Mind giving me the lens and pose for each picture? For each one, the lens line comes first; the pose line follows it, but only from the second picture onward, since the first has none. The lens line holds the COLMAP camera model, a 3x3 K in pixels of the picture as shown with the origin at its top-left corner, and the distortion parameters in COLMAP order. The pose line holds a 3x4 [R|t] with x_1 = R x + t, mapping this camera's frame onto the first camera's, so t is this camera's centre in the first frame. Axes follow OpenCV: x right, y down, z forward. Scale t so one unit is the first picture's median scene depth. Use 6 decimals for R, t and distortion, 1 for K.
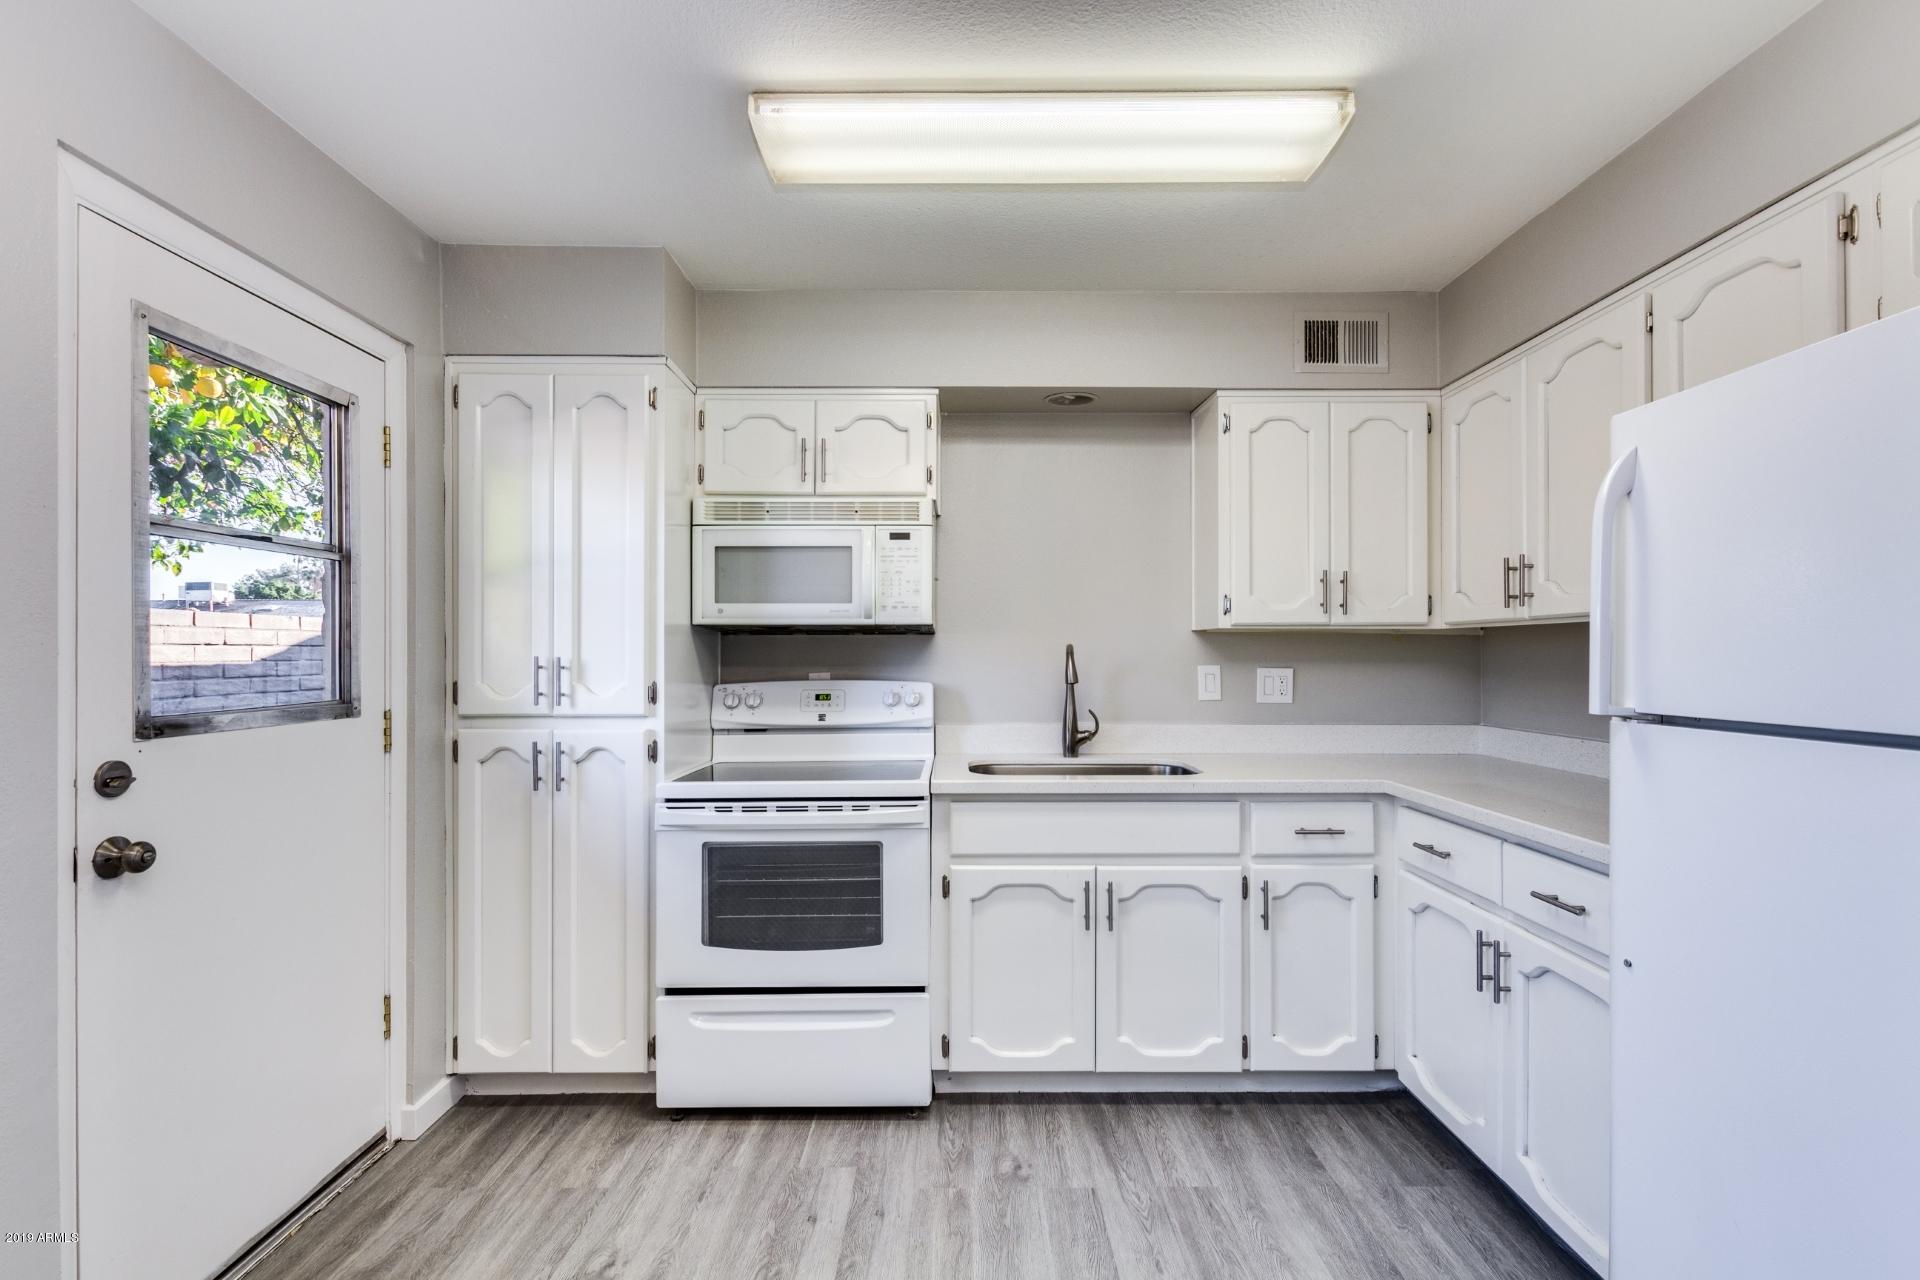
lens RADIAL K [[876.1, 0, 959.2], [0, 876.1, 651.4], [0, 0, 1]] dist [0.000563, -0.000553]
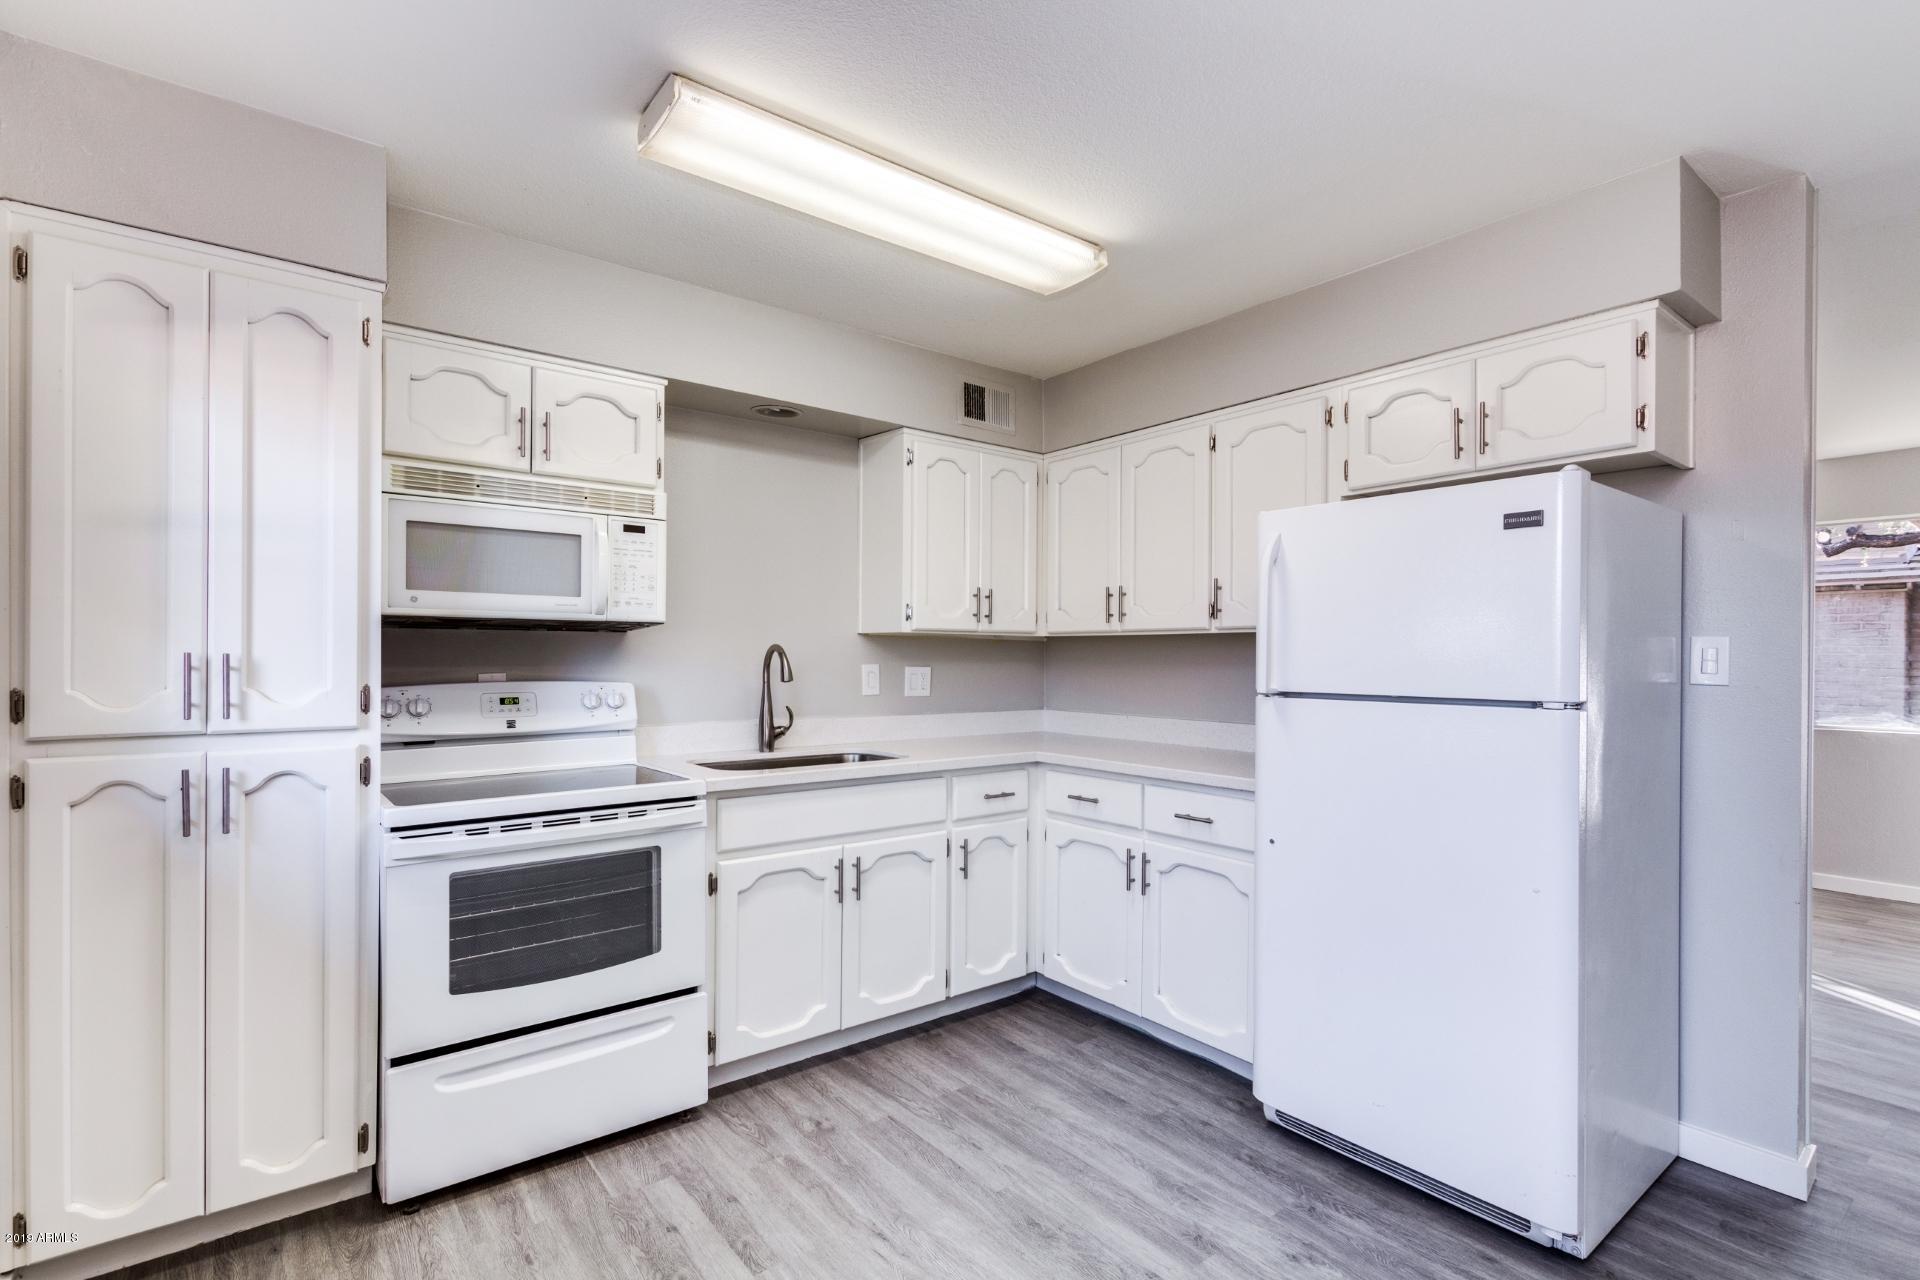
lens RADIAL K [[906.7, 0, 963.1], [0, 906.7, 660.3], [0, 0, 1]] dist [0.009791, -0.007636]
pose [[0.783887, 0.001640, 0.620901, -0.441085], [-0.007864, 0.999943, 0.007286, 0.001177], [-0.620853, -0.010594, 0.783855, 0.005100]]
